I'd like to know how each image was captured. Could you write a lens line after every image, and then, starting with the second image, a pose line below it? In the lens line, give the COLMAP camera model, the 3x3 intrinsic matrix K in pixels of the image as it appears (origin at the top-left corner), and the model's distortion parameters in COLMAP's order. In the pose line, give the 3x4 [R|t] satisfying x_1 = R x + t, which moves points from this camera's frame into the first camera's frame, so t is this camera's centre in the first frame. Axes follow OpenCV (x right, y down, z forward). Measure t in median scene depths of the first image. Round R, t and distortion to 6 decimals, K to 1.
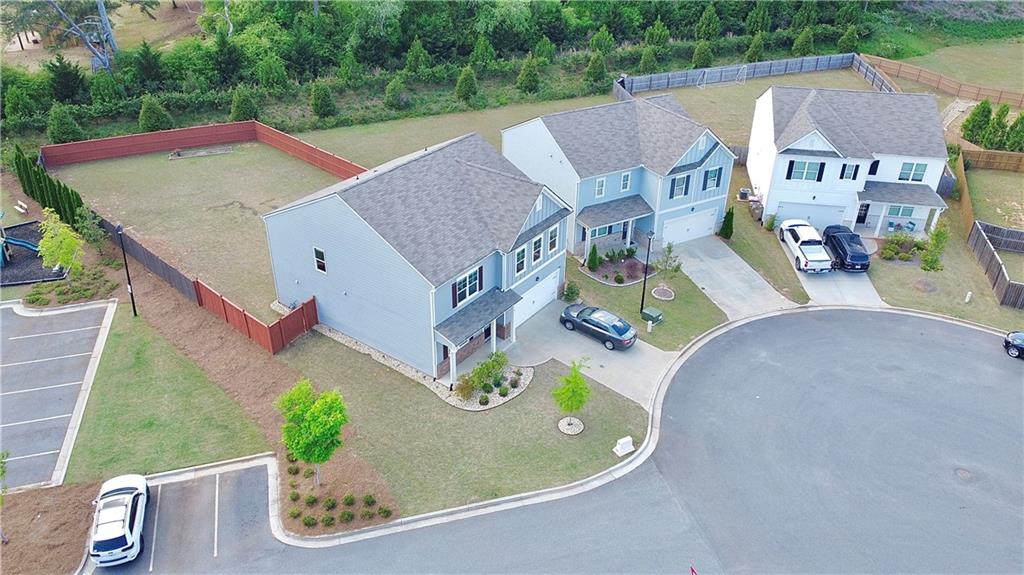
lens RADIAL K [[772.4, 0, 511.9], [0, 772.4, 291.5], [0, 0, 1]] dist [-0.009530, -0.001447]
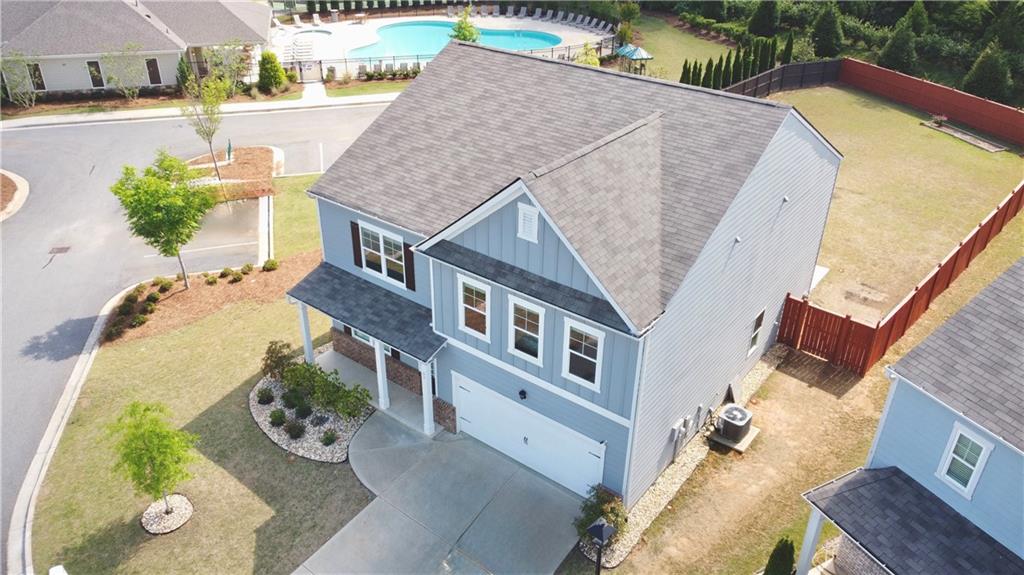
lens RADIAL K [[772.4, 0, 511.9], [0, 772.4, 291.5], [0, 0, 1]] dist [-0.009530, -0.001447]
pose [[-0.032326, 0.492468, -0.869730, 0.383527], [-0.527243, 0.730857, 0.433430, -0.244308], [0.849099, 0.472570, 0.236025, 0.856656]]
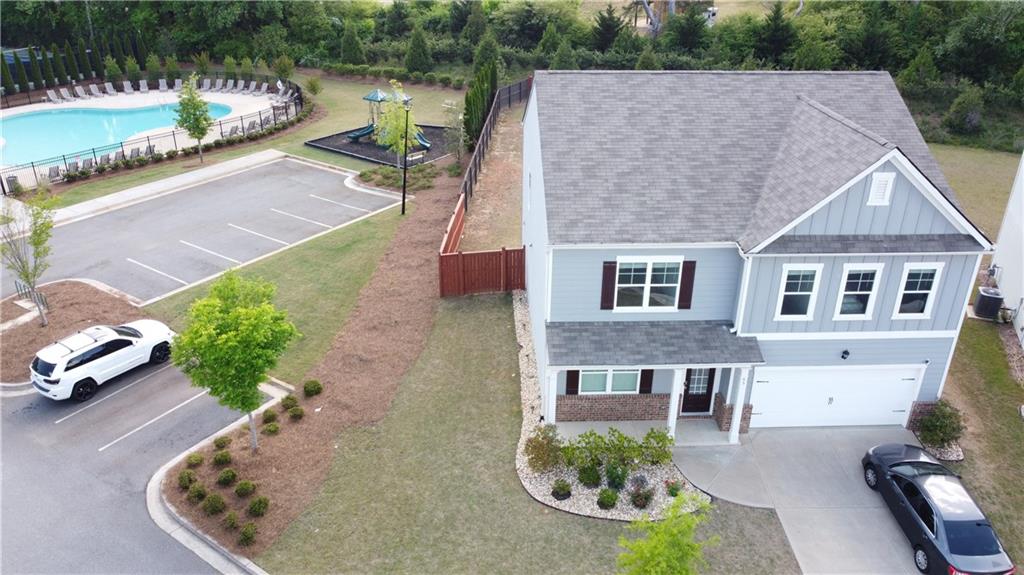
lens RADIAL K [[772.4, 0, 511.9], [0, 772.4, 291.5], [0, 0, 1]] dist [-0.009530, -0.001447]
pose [[0.620173, 0.334485, -0.709581, 0.229969], [-0.405459, 0.911025, 0.075072, -0.003828], [0.671557, 0.241148, 0.700613, 0.511263]]
